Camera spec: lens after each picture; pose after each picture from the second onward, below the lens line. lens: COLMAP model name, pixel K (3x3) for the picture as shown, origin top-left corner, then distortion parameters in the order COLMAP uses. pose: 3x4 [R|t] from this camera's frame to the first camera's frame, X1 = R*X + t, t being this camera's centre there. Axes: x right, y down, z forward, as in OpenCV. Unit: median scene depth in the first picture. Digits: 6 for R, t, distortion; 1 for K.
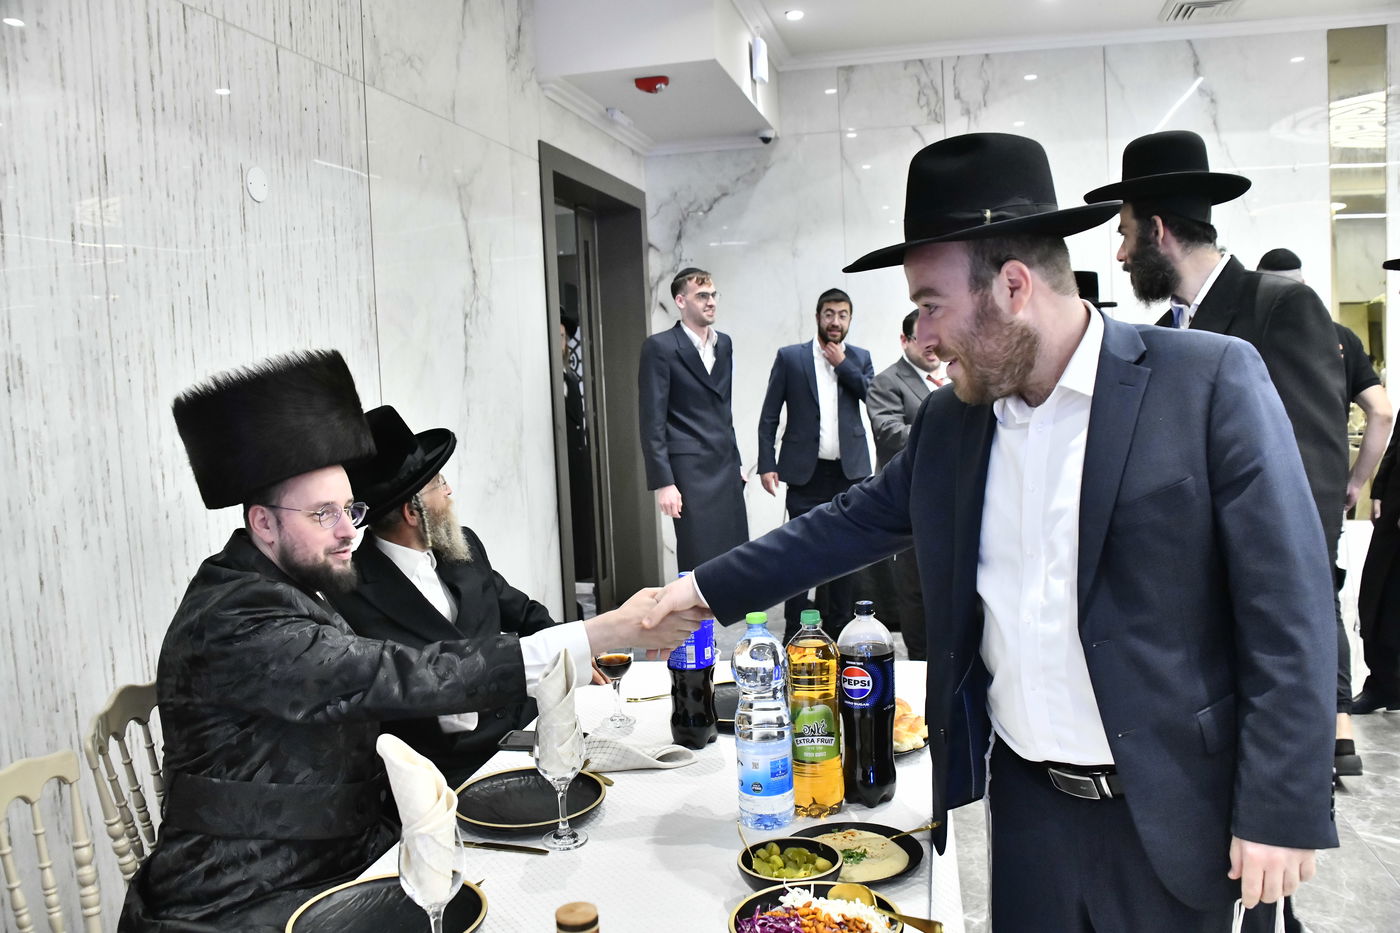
lens RADIAL K [[1104.6, 0, 707.7], [0, 1104.6, 472.2], [0, 0, 1]] dist [-0.157252, 0.089110]
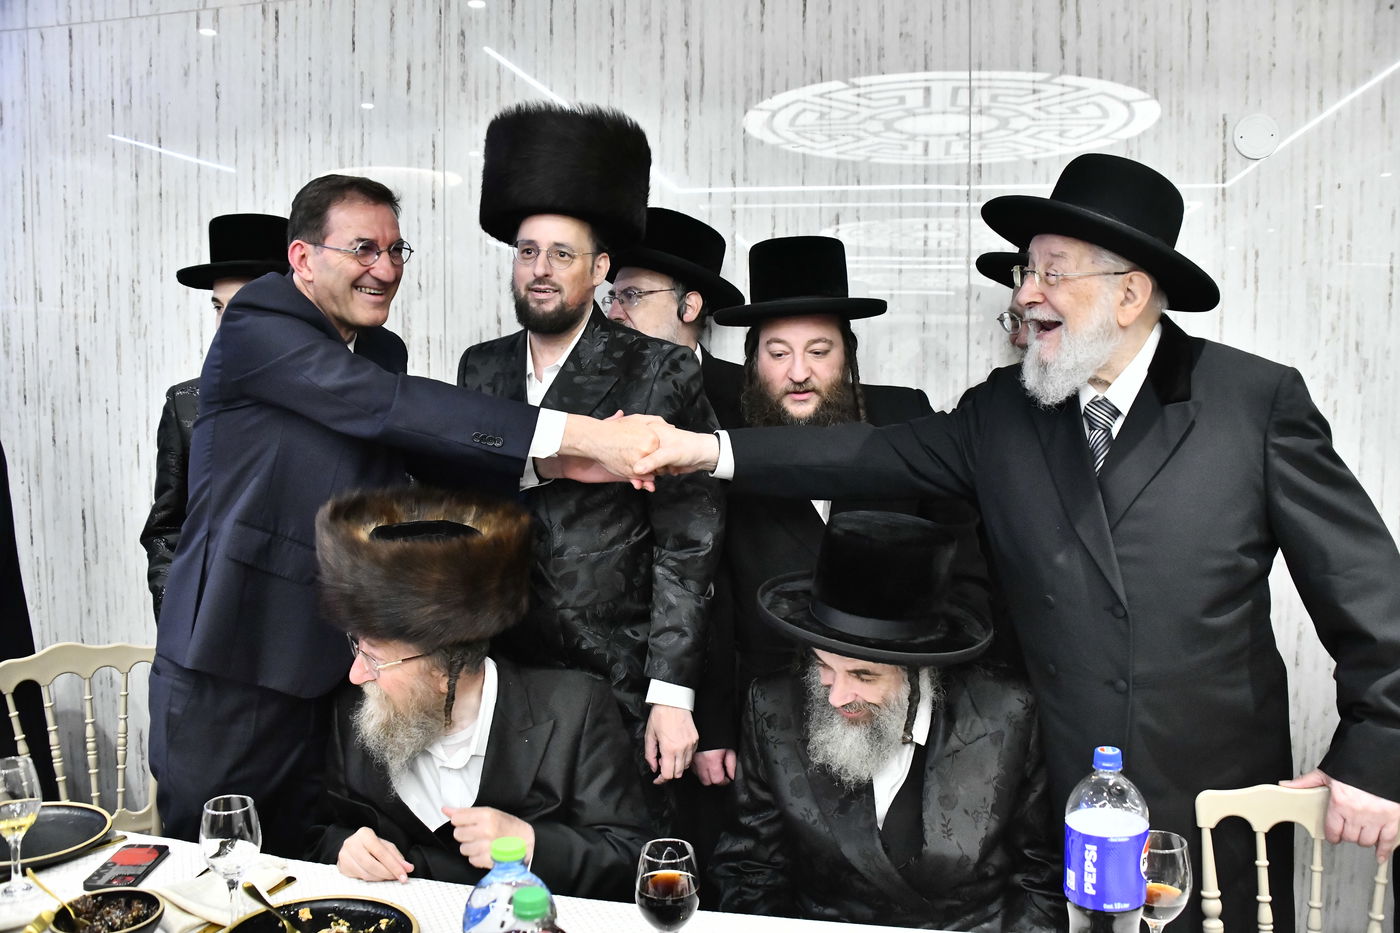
lens RADIAL K [[1104.6, 0, 707.7], [0, 1104.6, 472.2], [0, 0, 1]] dist [-0.157252, 0.089110]
pose [[0.031014, 0.131274, -0.990861, 0.393596], [-0.097270, 0.987029, 0.127722, -0.105596], [0.994775, 0.092420, 0.043381, 0.693690]]
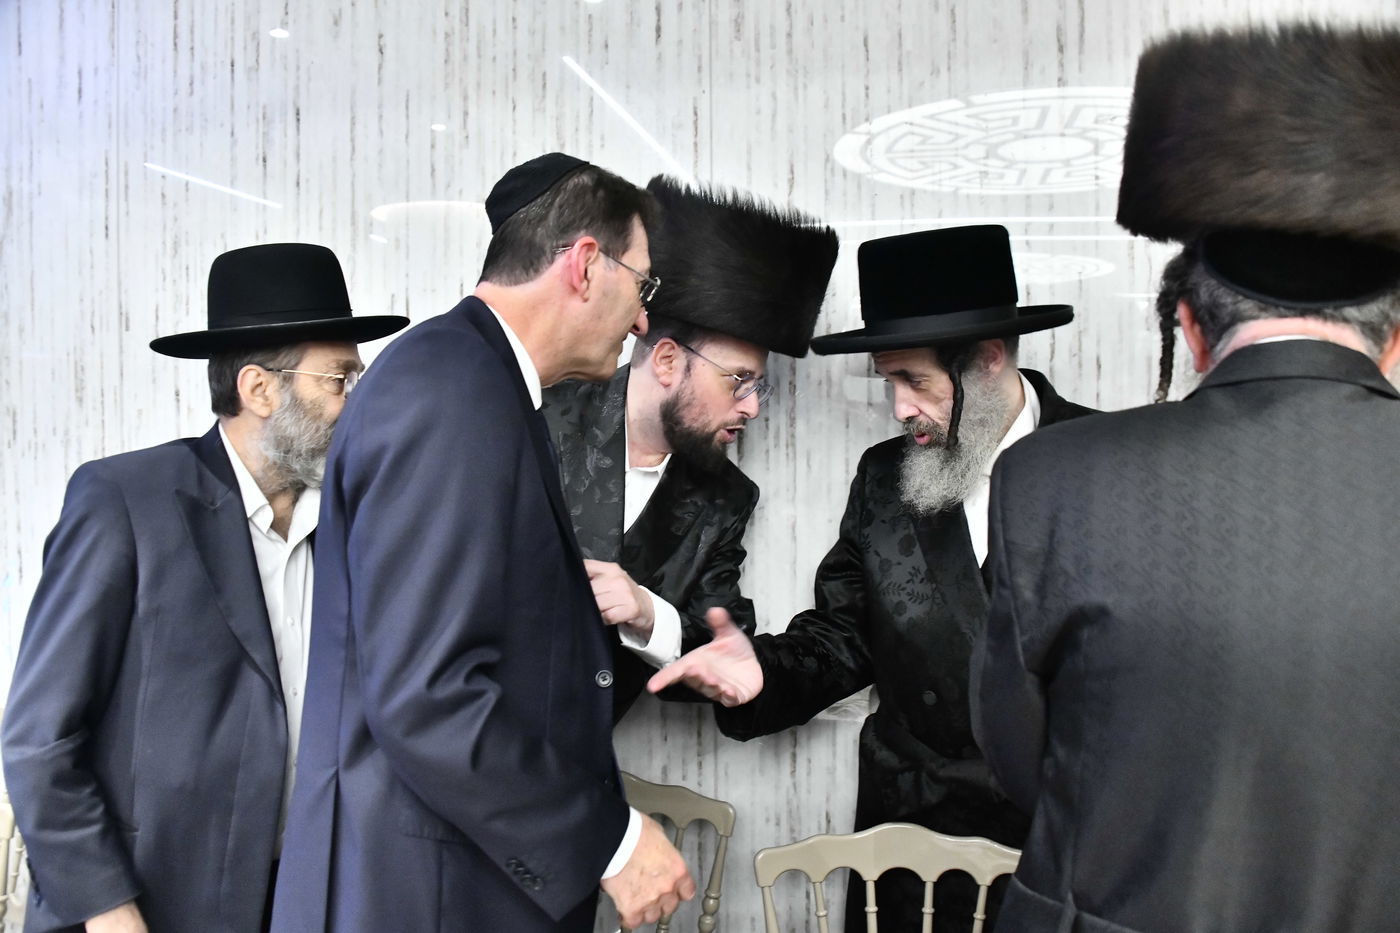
lens RADIAL K [[1104.6, 0, 707.7], [0, 1104.6, 472.2], [0, 0, 1]] dist [-0.157252, 0.089110]
pose [[0.032856, 0.089286, -0.995464, 0.106290], [-0.087091, 0.992469, 0.086143, -0.074713], [0.995658, 0.083866, 0.040385, 0.454758]]
